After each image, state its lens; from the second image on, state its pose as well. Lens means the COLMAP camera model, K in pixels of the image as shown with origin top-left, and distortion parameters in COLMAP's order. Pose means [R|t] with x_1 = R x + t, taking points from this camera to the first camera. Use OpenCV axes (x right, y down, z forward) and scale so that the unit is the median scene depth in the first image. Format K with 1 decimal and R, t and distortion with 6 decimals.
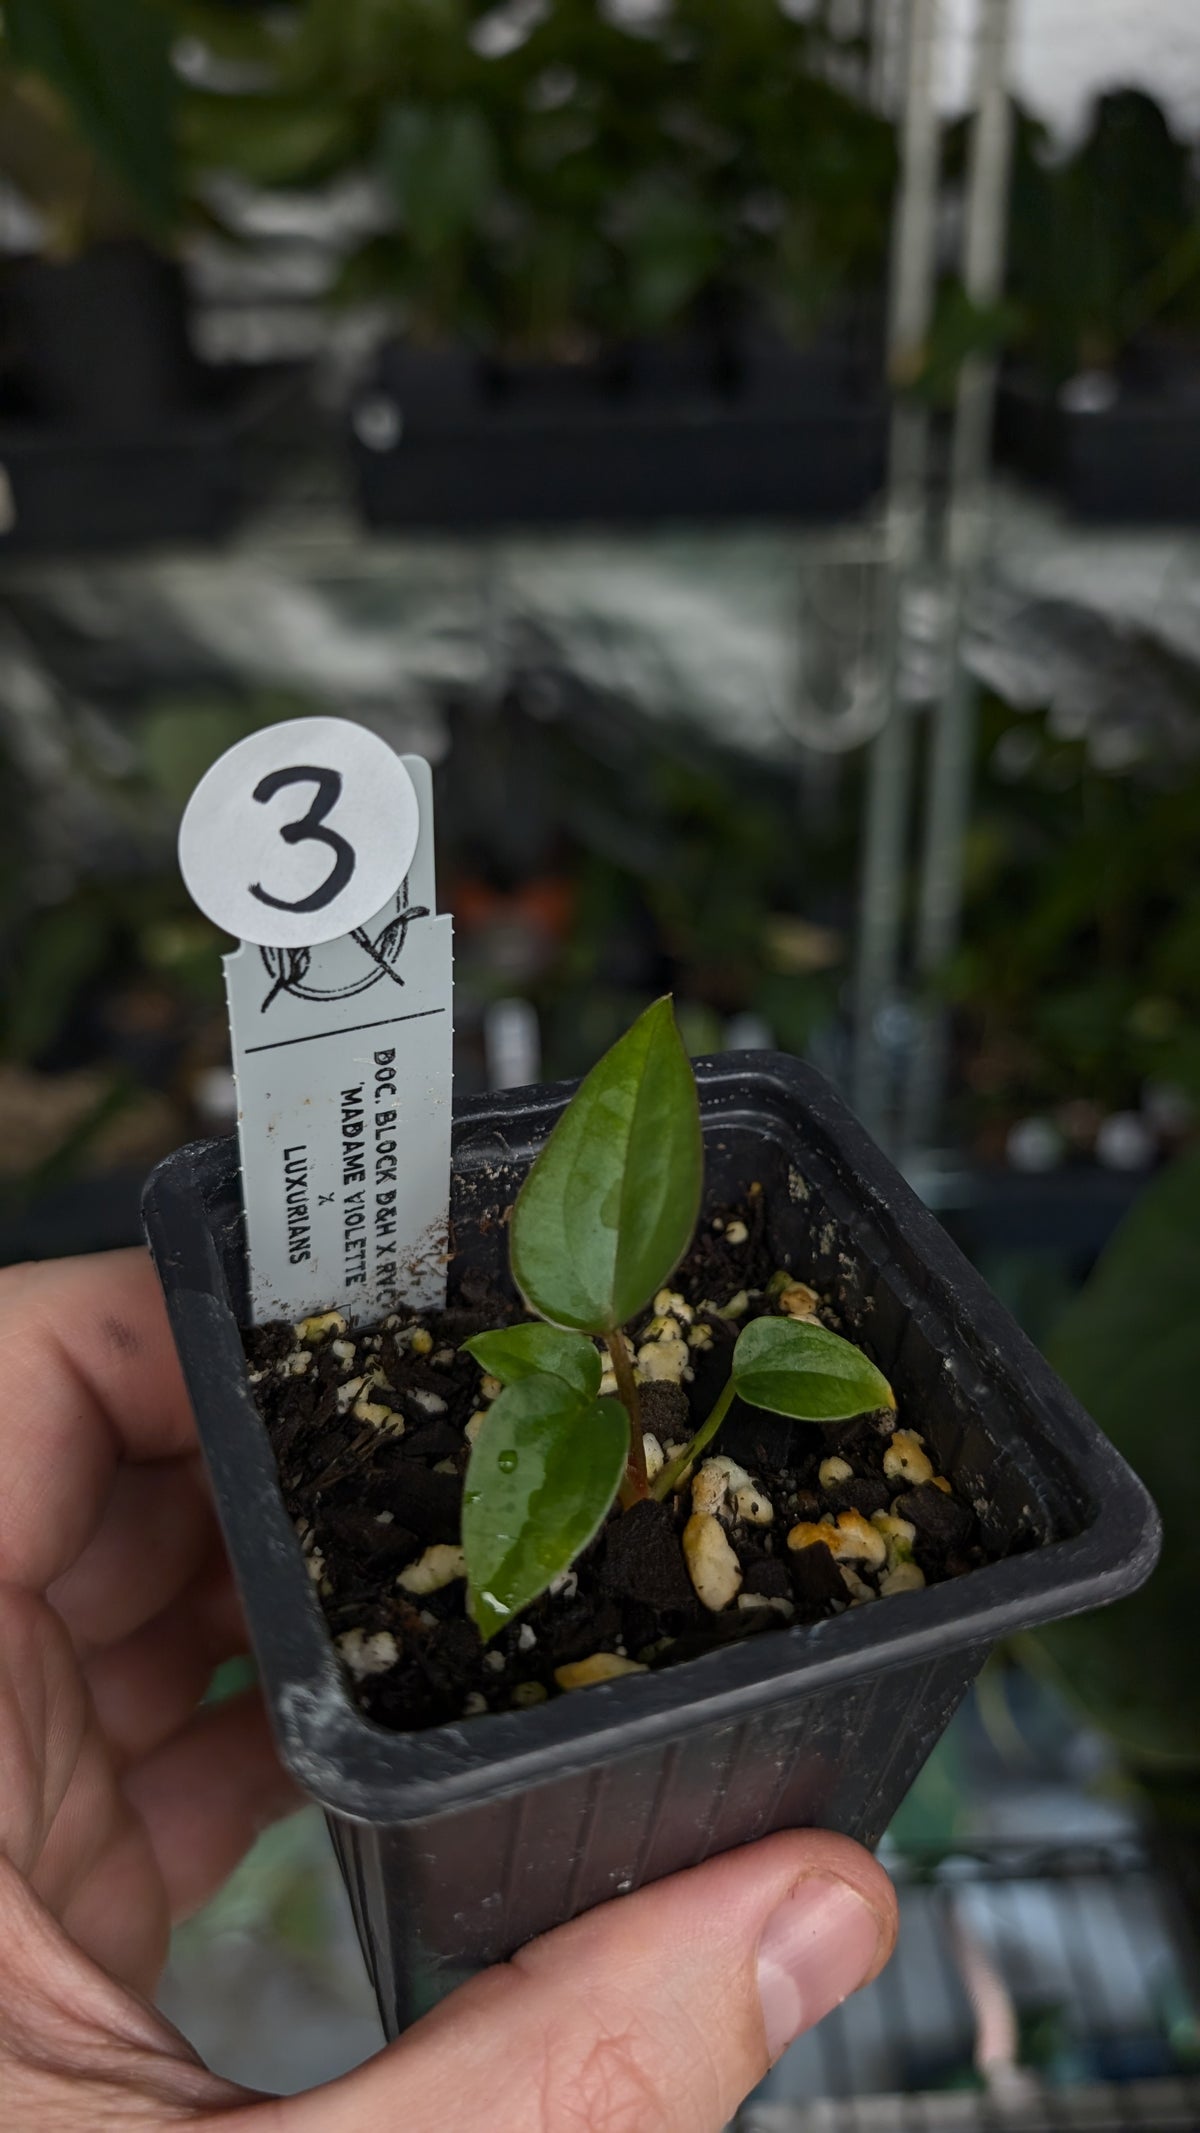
lens RADIAL K [[1757.2, 0, 598.1], [0, 1757.2, 1016.3], [0, 0, 1]] dist [0.012543, -0.000428]
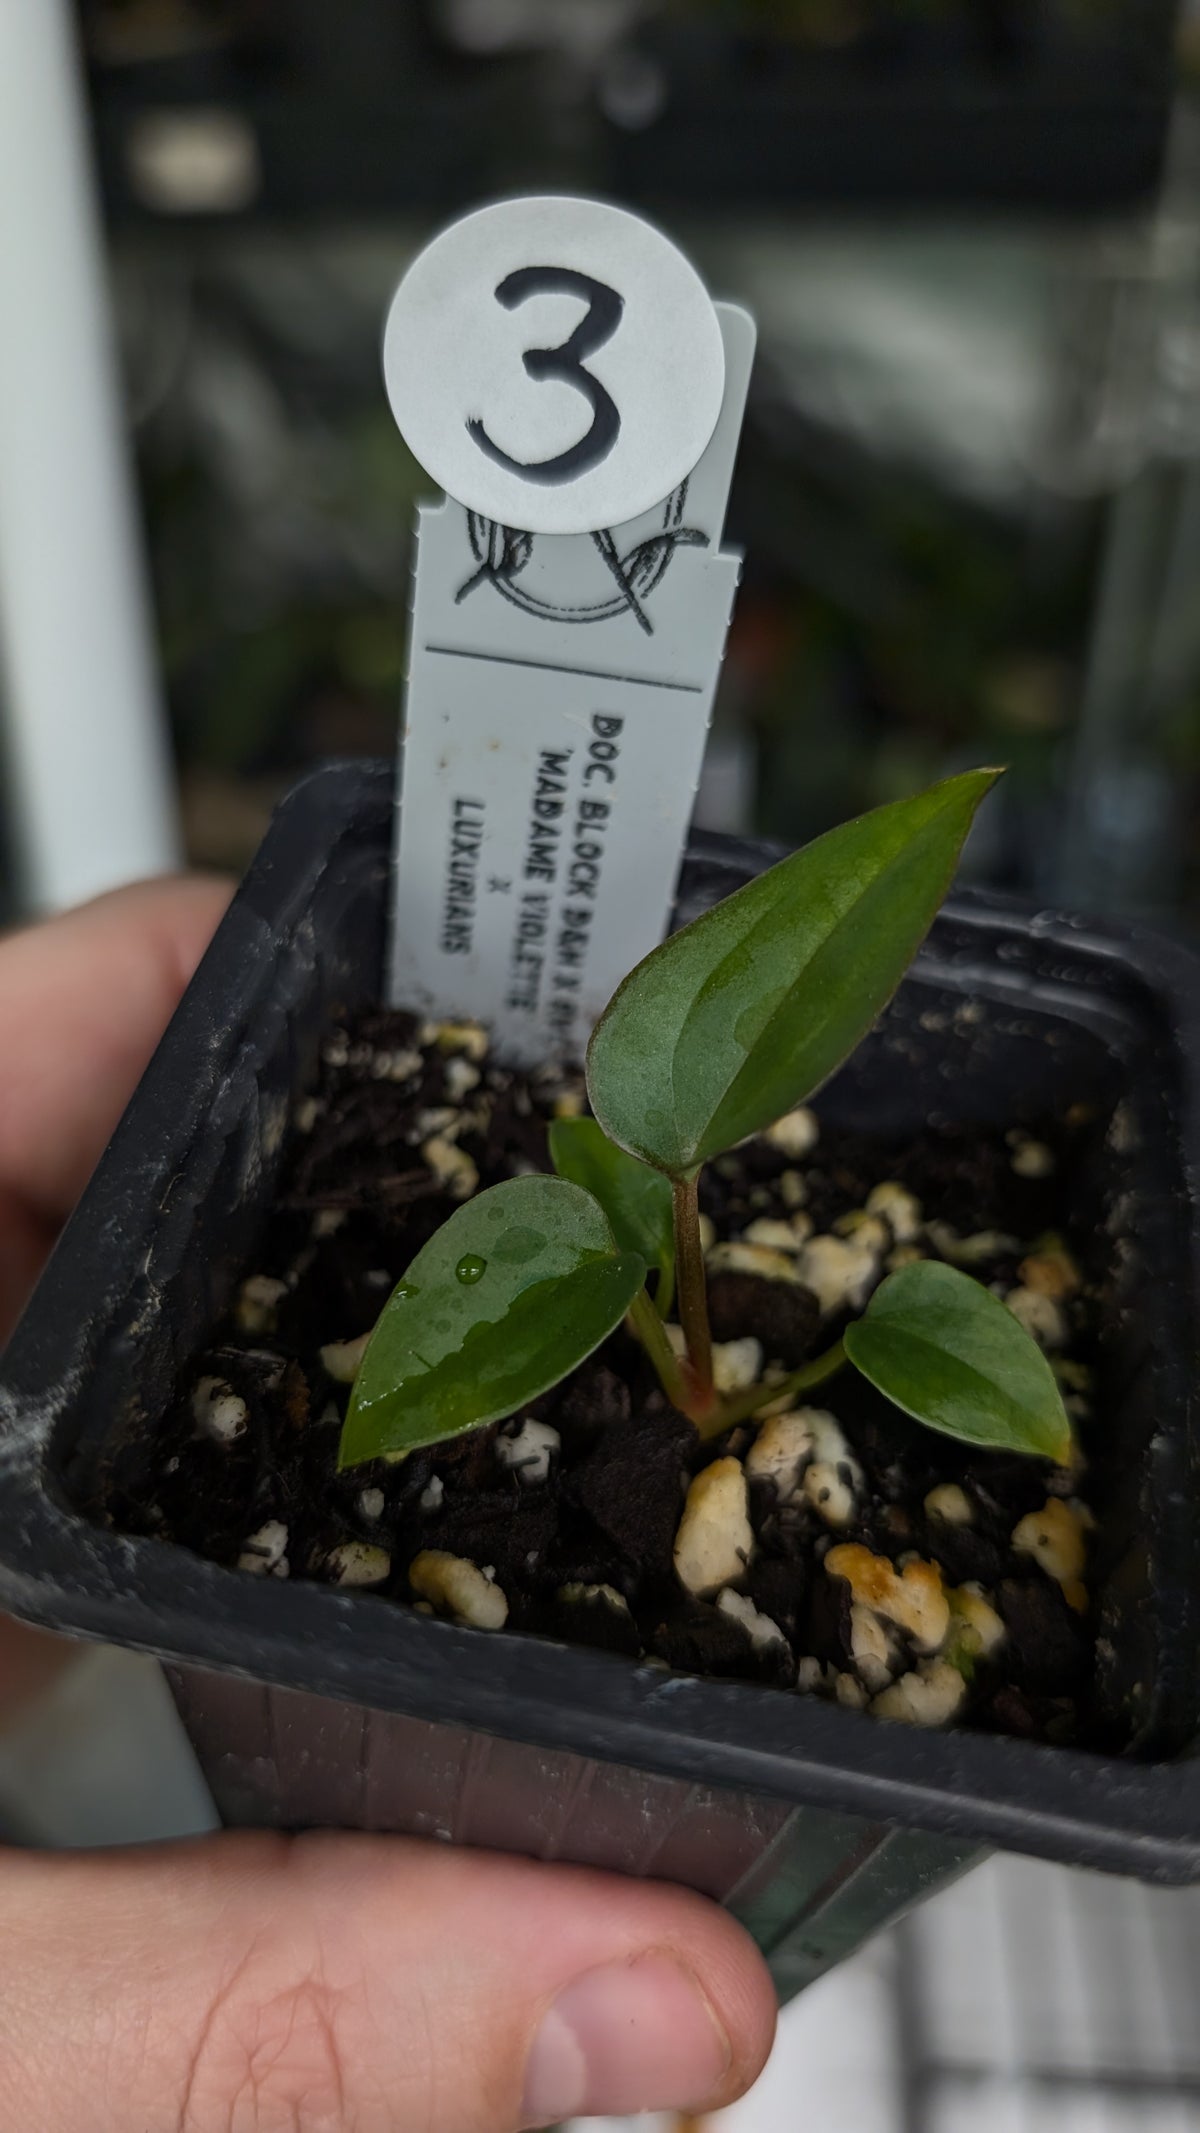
lens RADIAL K [[1744.9, 0, 631.6], [0, 1744.9, 1075.4], [0, 0, 1]] dist [-0.053596, 0.001895]
pose [[0.853694, 0.394232, -0.340275, 0.199516], [-0.349365, 0.918100, 0.187181, 0.017887], [0.386199, -0.040915, 0.921508, 0.332601]]
